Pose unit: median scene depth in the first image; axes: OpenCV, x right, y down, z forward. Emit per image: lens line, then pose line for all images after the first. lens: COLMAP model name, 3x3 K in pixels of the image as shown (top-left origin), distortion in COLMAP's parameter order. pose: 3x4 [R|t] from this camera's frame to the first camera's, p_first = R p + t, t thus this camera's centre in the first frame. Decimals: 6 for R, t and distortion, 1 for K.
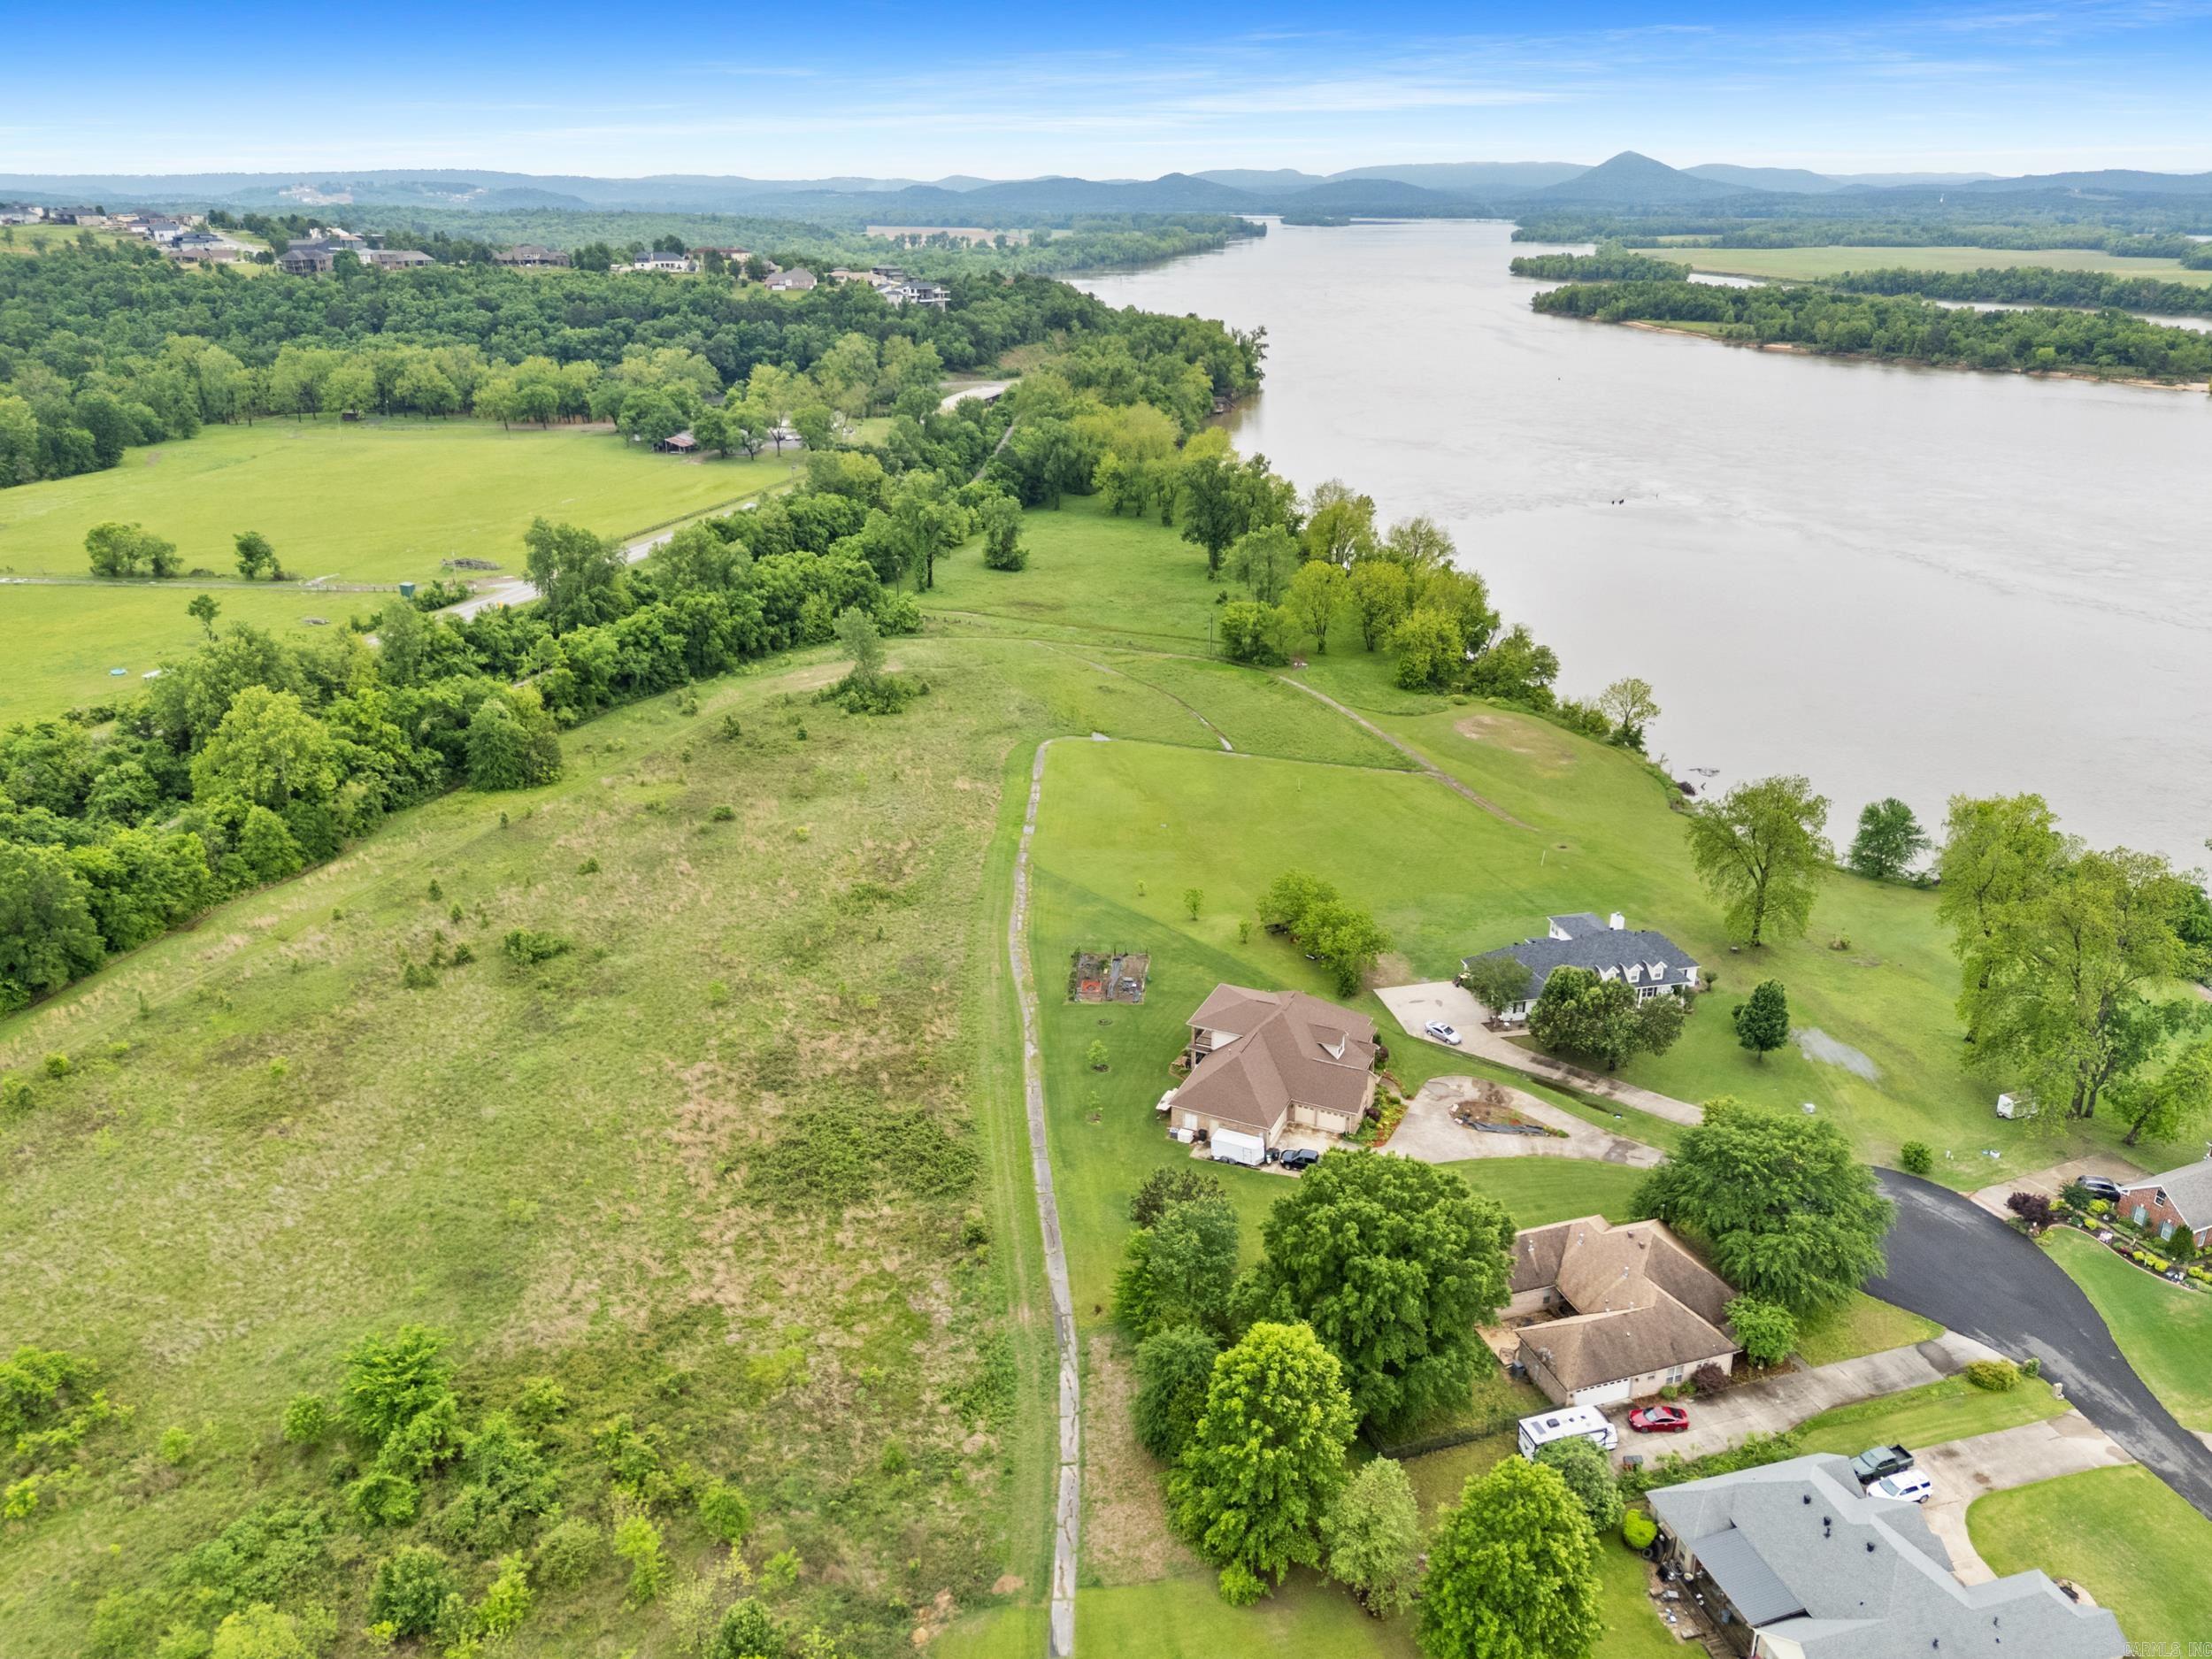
lens RADIAL K [[1609.5, 0, 1111.2], [0, 1609.5, 819.0], [0, 0, 1]] dist [0.069495, -0.067090]
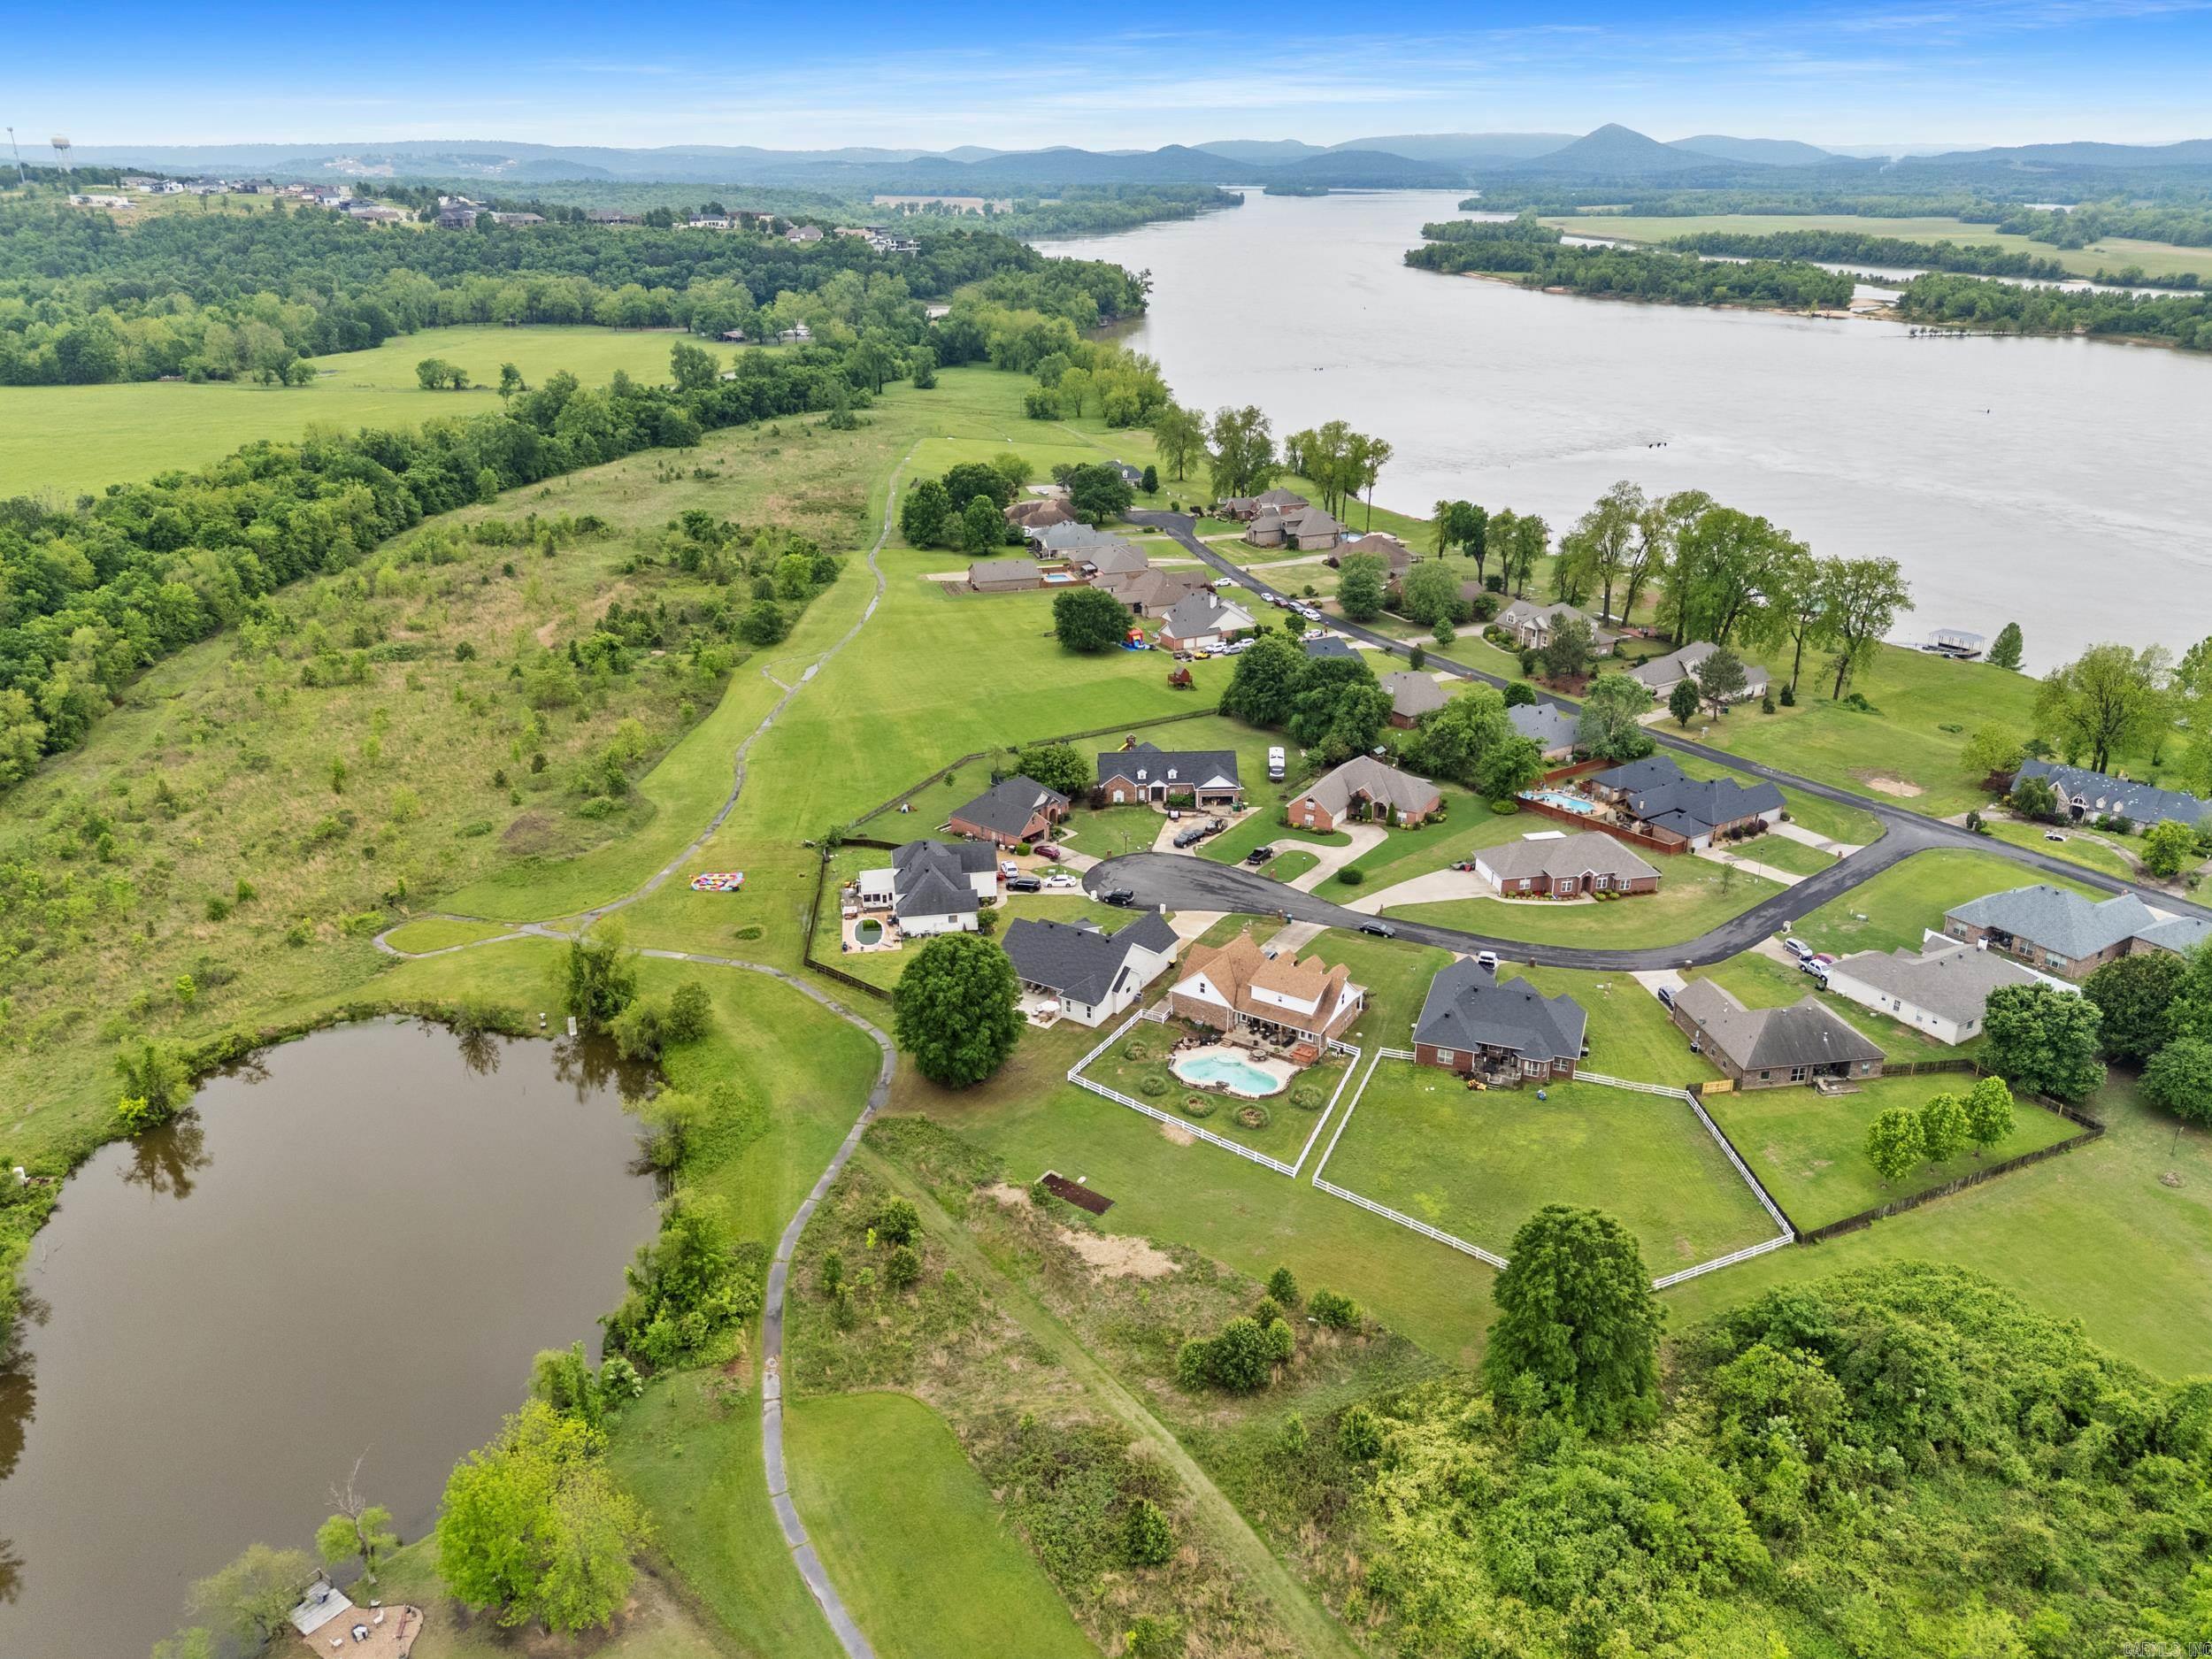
lens RADIAL K [[1603.4, 0, 1126.5], [0, 1603.4, 822.7], [0, 0, 1]] dist [0.059526, -0.056221]
pose [[1.000000, 0.000302, 0.000323, 0.074436], [-0.000309, 0.999809, 0.019518, 0.137792], [-0.000317, -0.019518, 0.999809, -0.374085]]
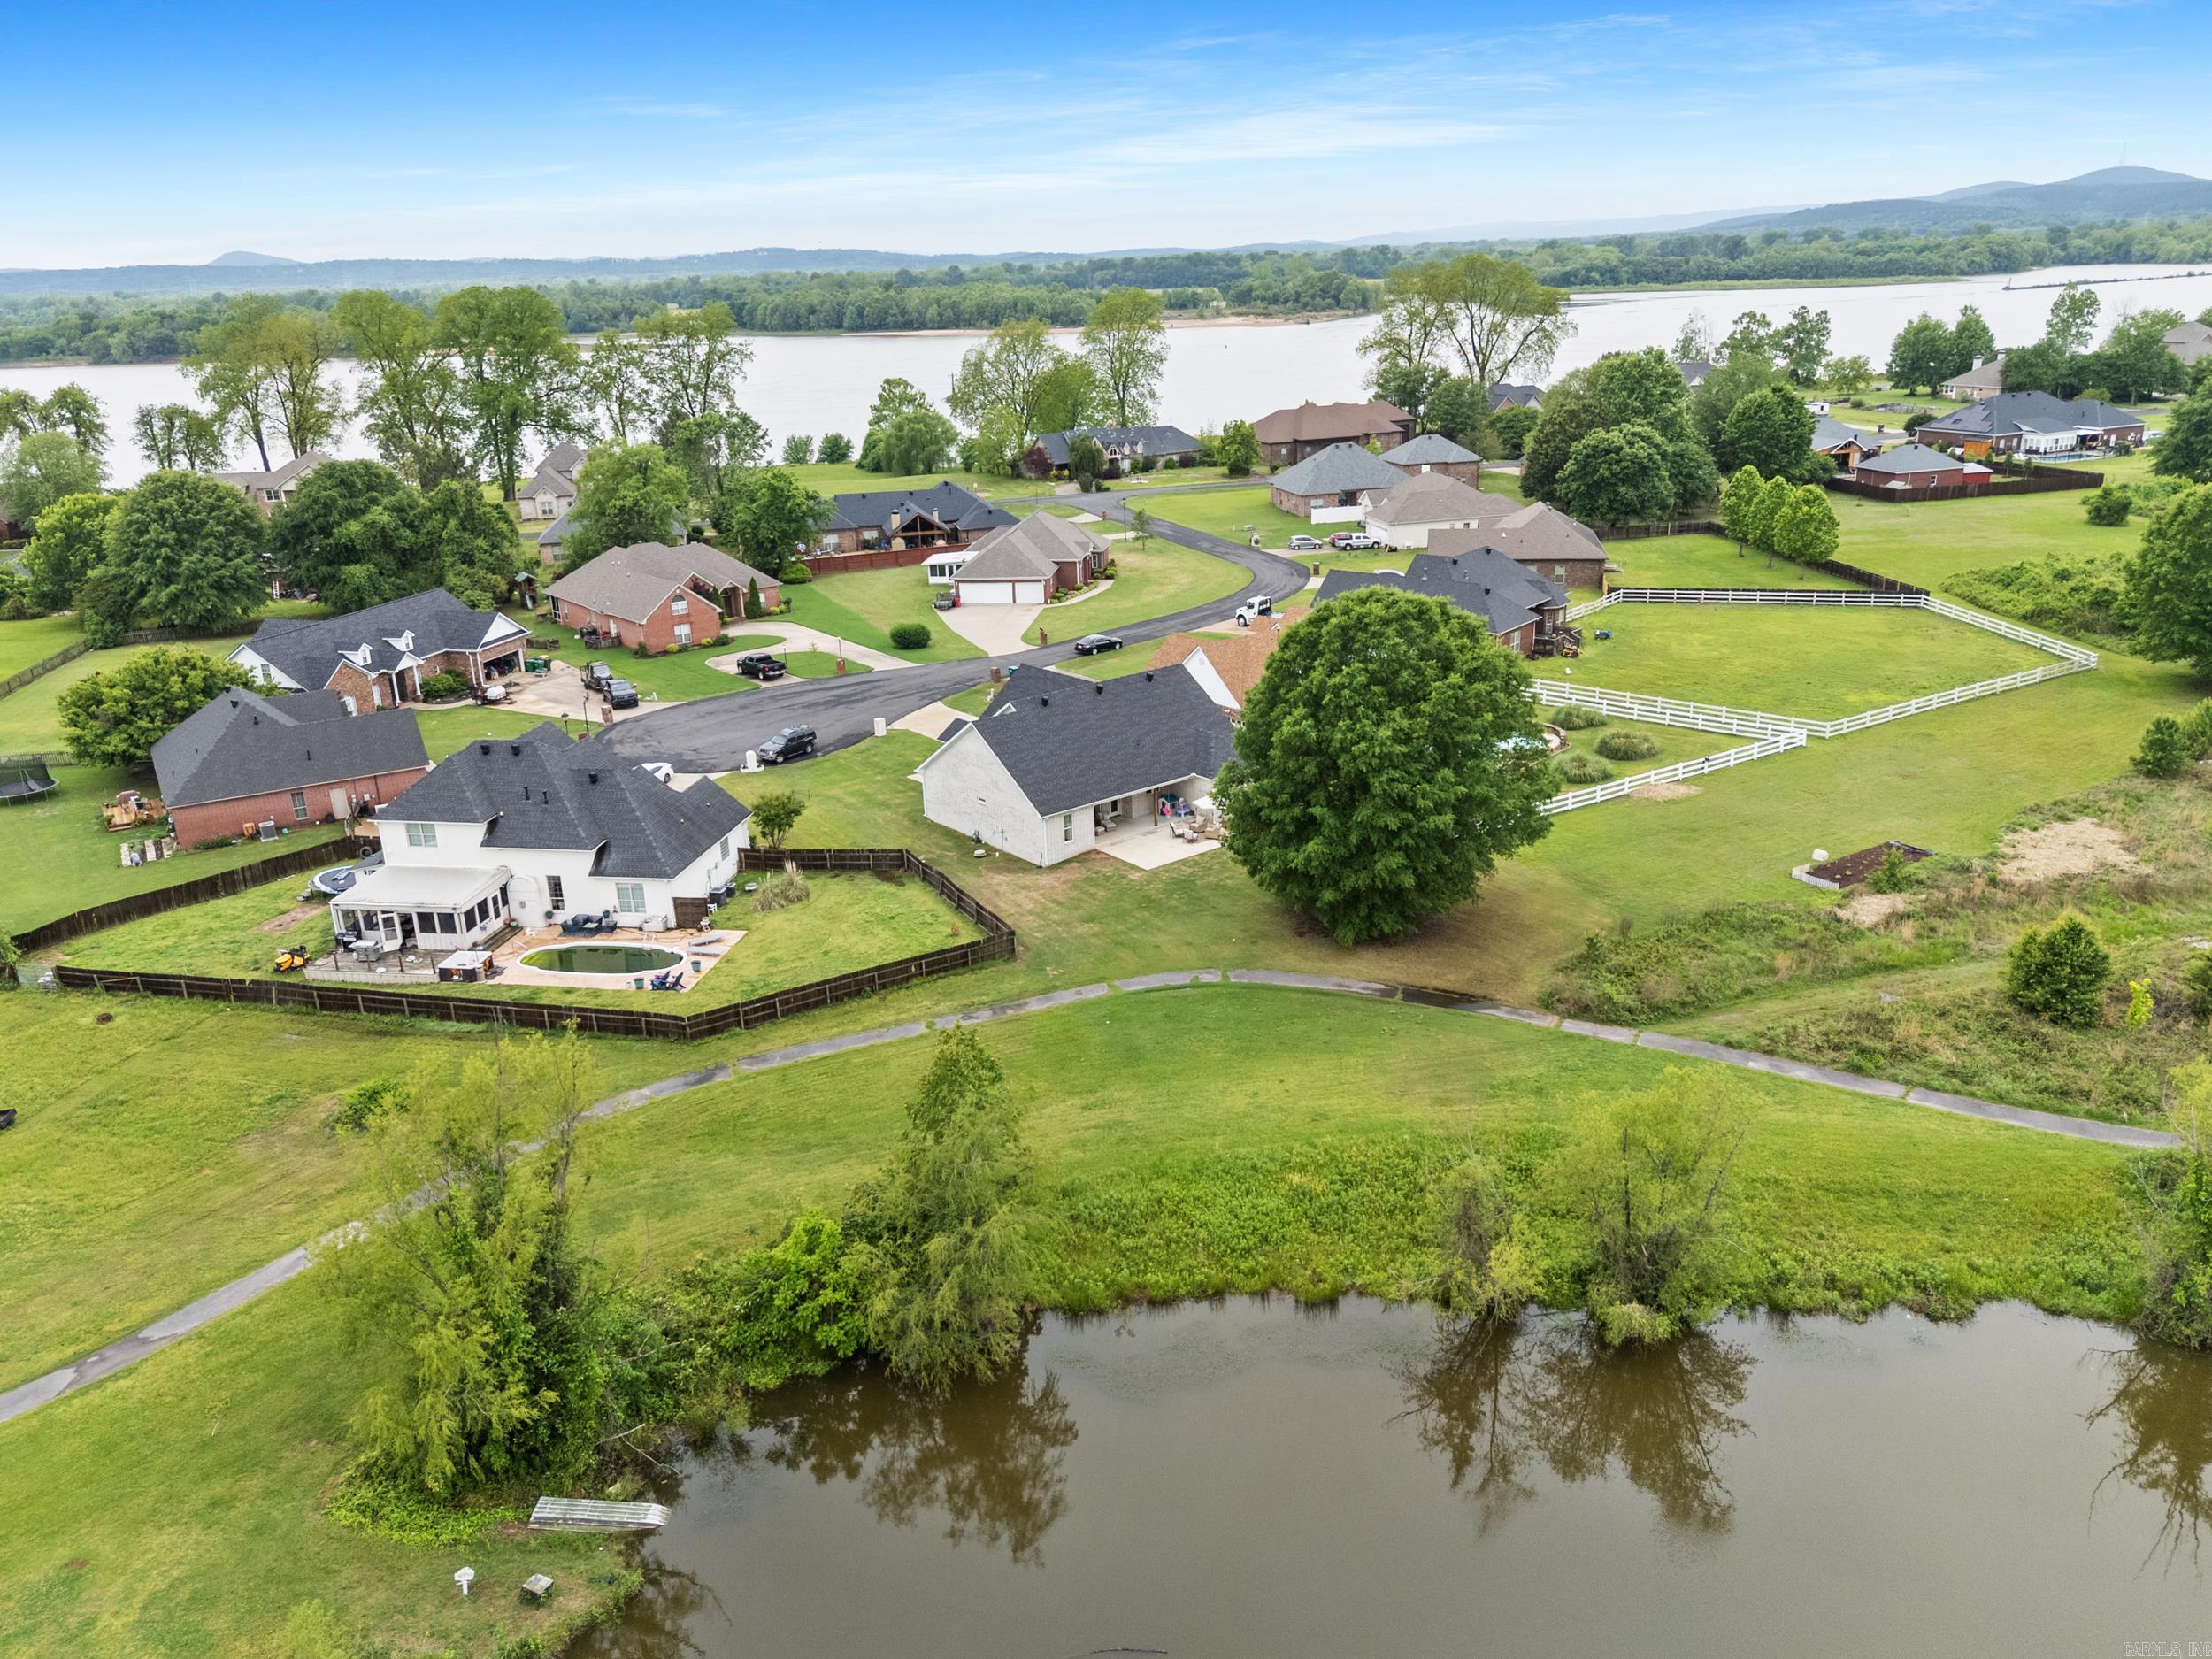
lens RADIAL K [[1686.6, 0, 1106.0], [0, 1686.6, 829.5], [0, 0, 1]] dist [0.070583, -0.090170]
pose [[0.334759, -0.310736, 0.889595, -0.041198], [0.371822, 0.911020, 0.178301, 0.146377], [-0.865843, 0.271084, 0.420510, -0.191530]]
